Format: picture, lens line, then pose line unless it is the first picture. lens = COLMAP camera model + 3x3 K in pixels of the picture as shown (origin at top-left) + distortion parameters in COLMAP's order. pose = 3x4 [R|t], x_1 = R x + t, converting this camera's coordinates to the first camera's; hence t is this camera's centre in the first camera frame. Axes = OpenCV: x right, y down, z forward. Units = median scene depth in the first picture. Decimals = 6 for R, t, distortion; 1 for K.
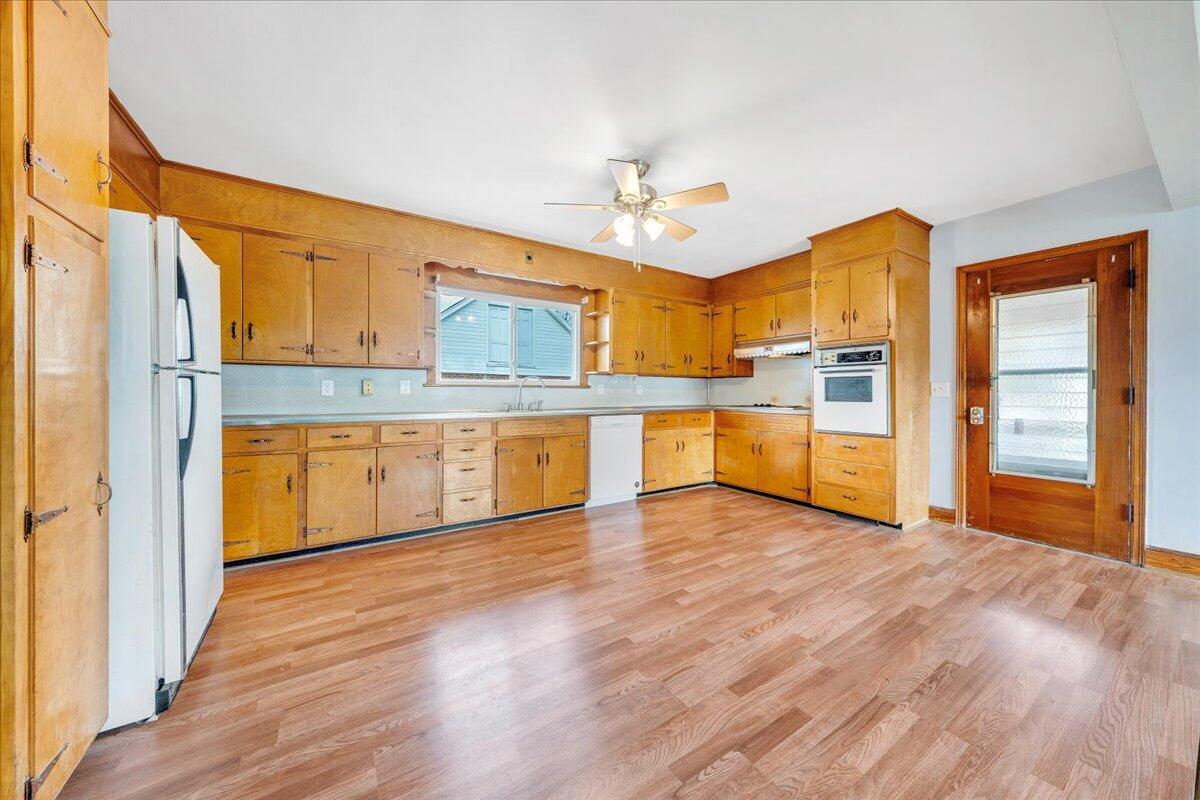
lens RADIAL K [[412.7, 0, 598.7], [0, 412.7, 389.2], [0, 0, 1]] dist [-0.001143, -0.000112]
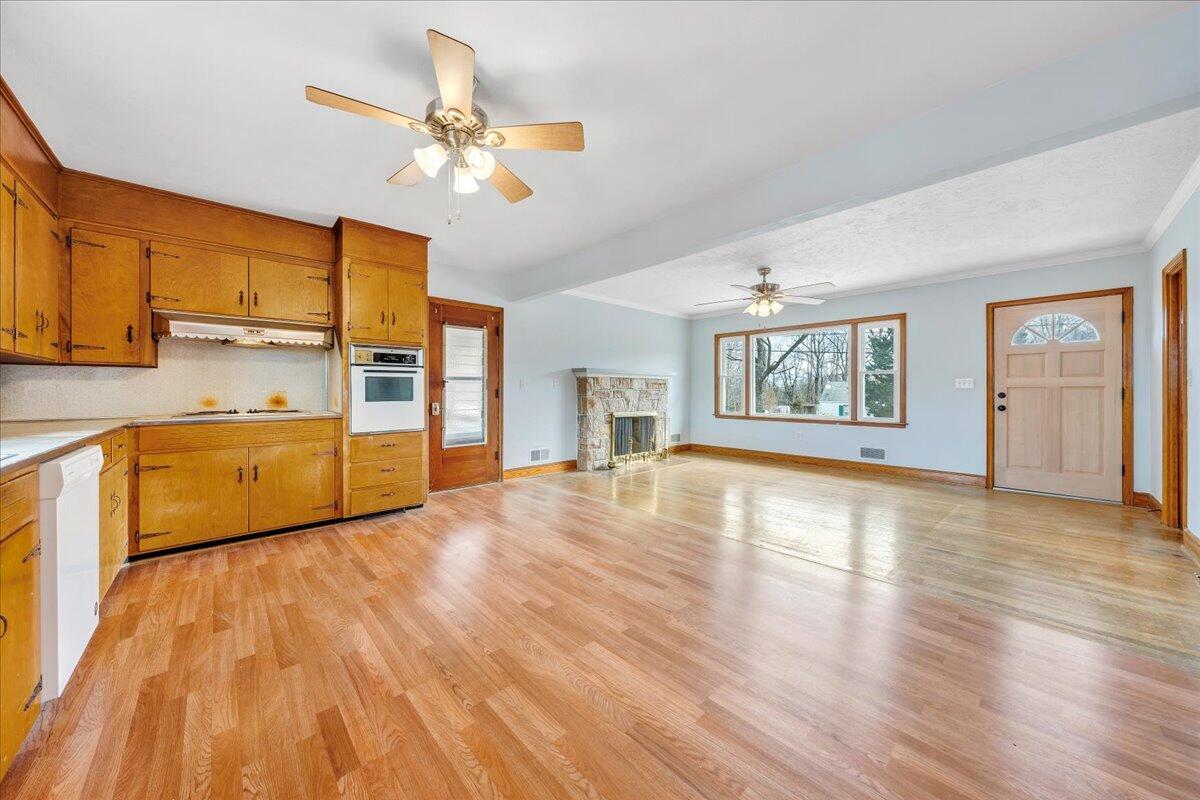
lens RADIAL K [[411.9, 0, 600.7], [0, 411.9, 394.4], [0, 0, 1]] dist [-0.000815, -0.000134]
pose [[-0.172456, -0.009492, 0.984972, -0.510806], [-0.004660, 0.999950, 0.008820, 0.001801], [-0.985006, -0.003069, -0.172491, 0.680777]]
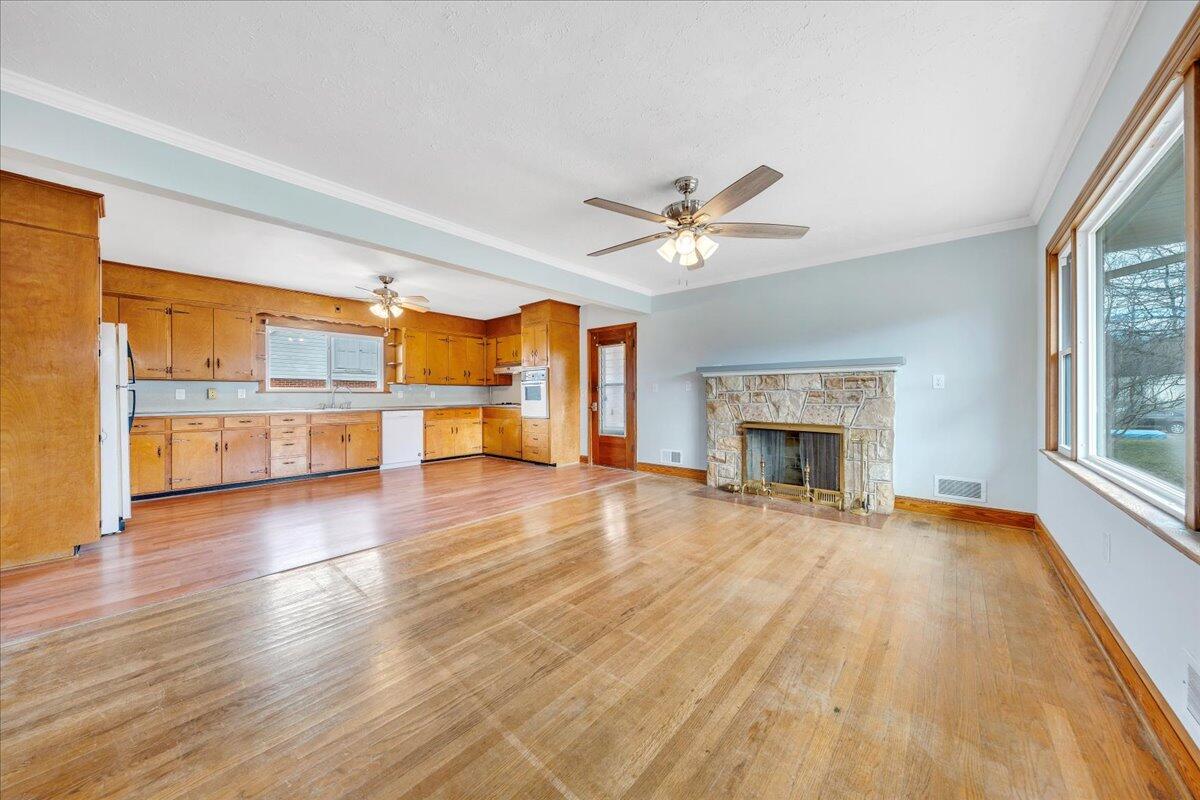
lens RADIAL K [[411.9, 0, 600.7], [0, 411.9, 394.4], [0, 0, 1]] dist [-0.000815, -0.000134]
pose [[0.960865, -0.006264, 0.276946, 0.397463], [0.005455, 0.999978, 0.003694, -0.000505], [-0.276963, -0.002038, 0.960878, -0.858455]]
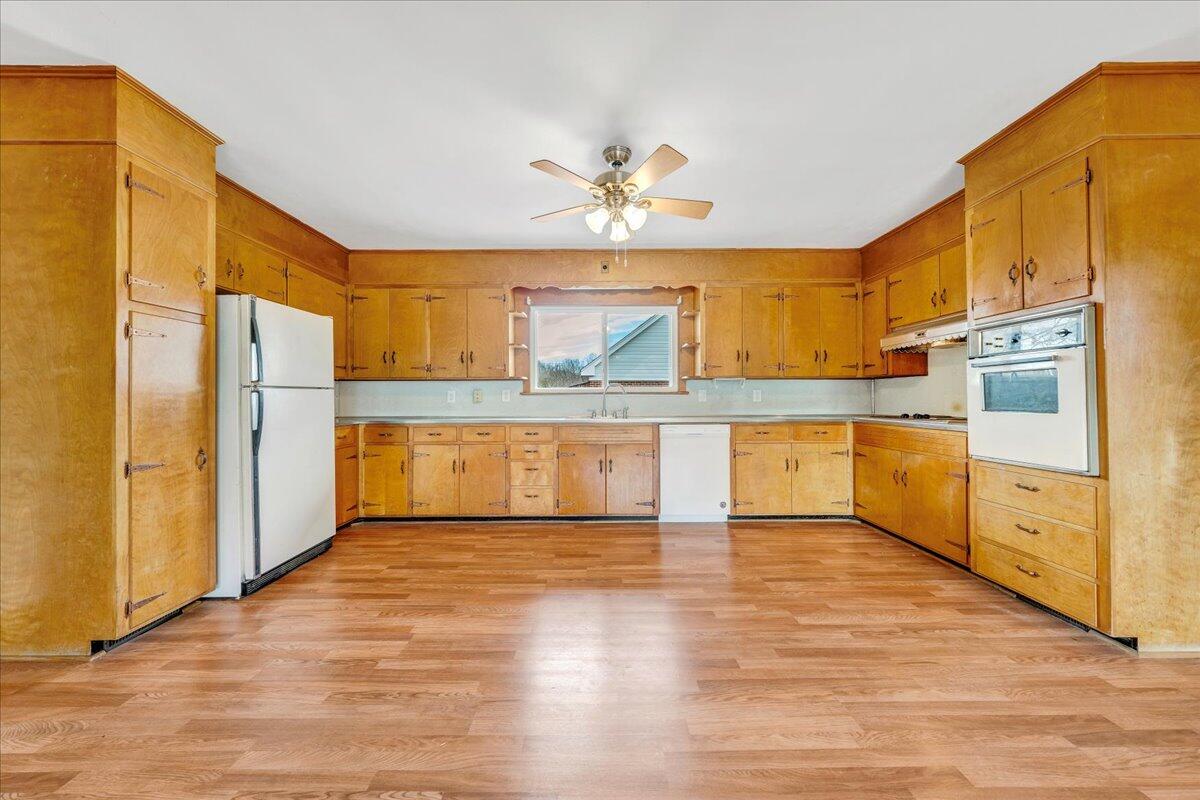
lens RADIAL K [[411.9, 0, 600.7], [0, 411.9, 394.4], [0, 0, 1]] dist [-0.000815, -0.000134]
pose [[0.840192, -0.011325, -0.542170, 0.427561], [0.009831, 0.999936, -0.005652, 0.001328], [0.542200, -0.000581, 0.840250, 0.161869]]
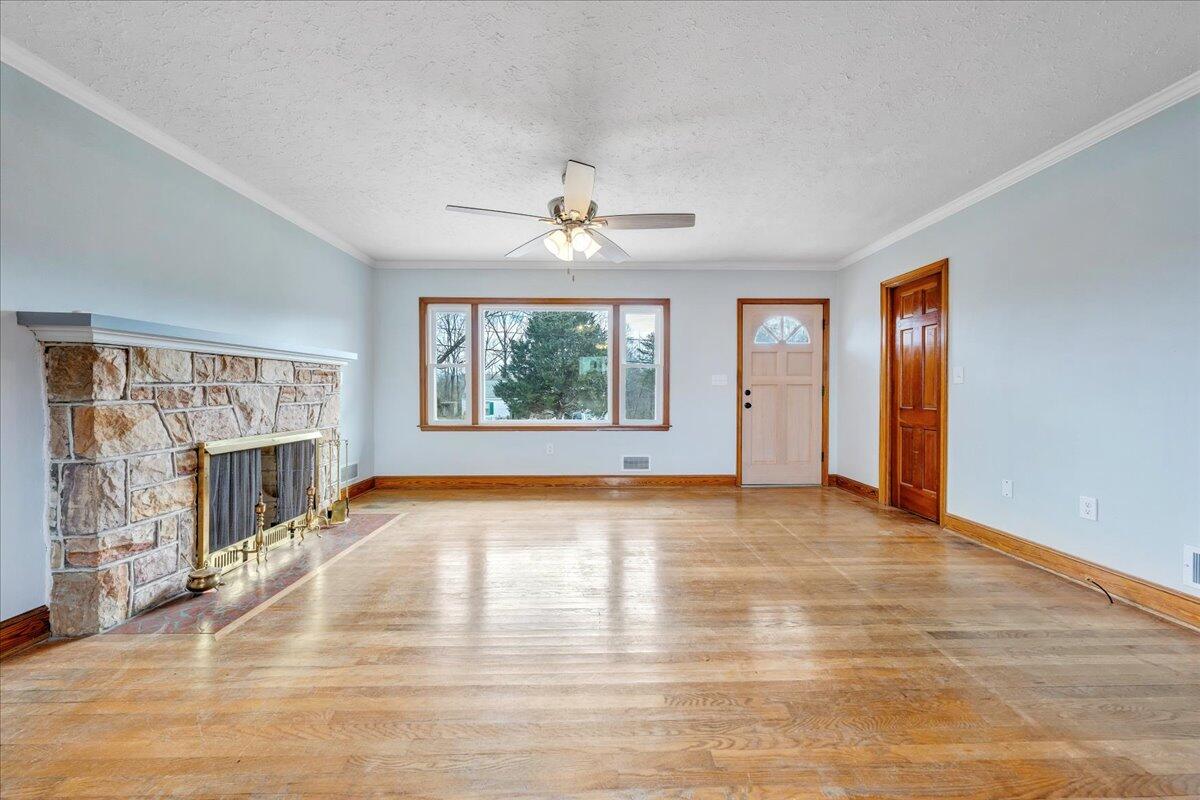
lens RADIAL K [[415.8, 0, 600.3], [0, 415.8, 395.8], [0, 0, 1]] dist [-0.000123, -0.000071]
pose [[-0.847368, -0.010749, 0.530898, 0.301625], [-0.004184, 0.999899, 0.013565, 0.004704], [-0.530990, 0.009273, -0.847327, 0.556254]]
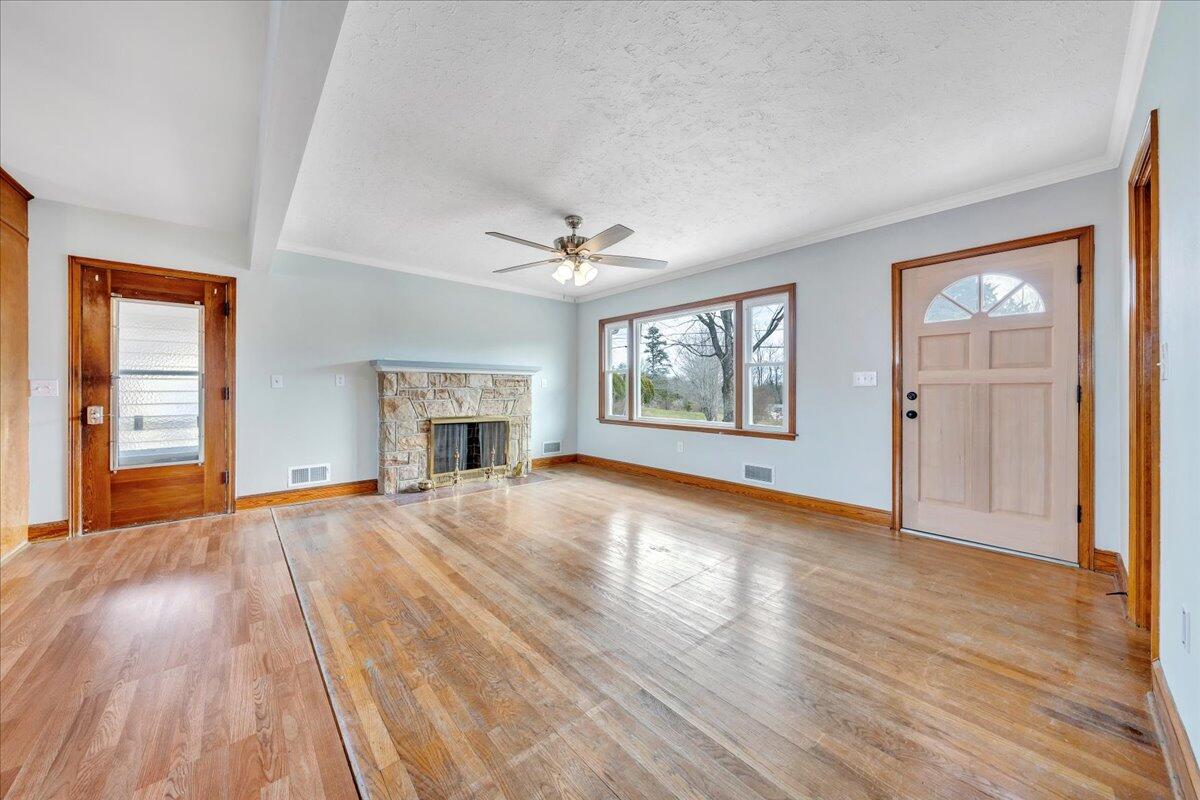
lens RADIAL K [[411.9, 0, 600.7], [0, 411.9, 394.4], [0, 0, 1]] dist [-0.000815, -0.000134]
pose [[-0.149341, -0.012957, 0.988701, -0.215106], [-0.003997, 0.999914, 0.012500, -0.002151], [-0.988778, -0.002085, -0.149379, -0.034125]]
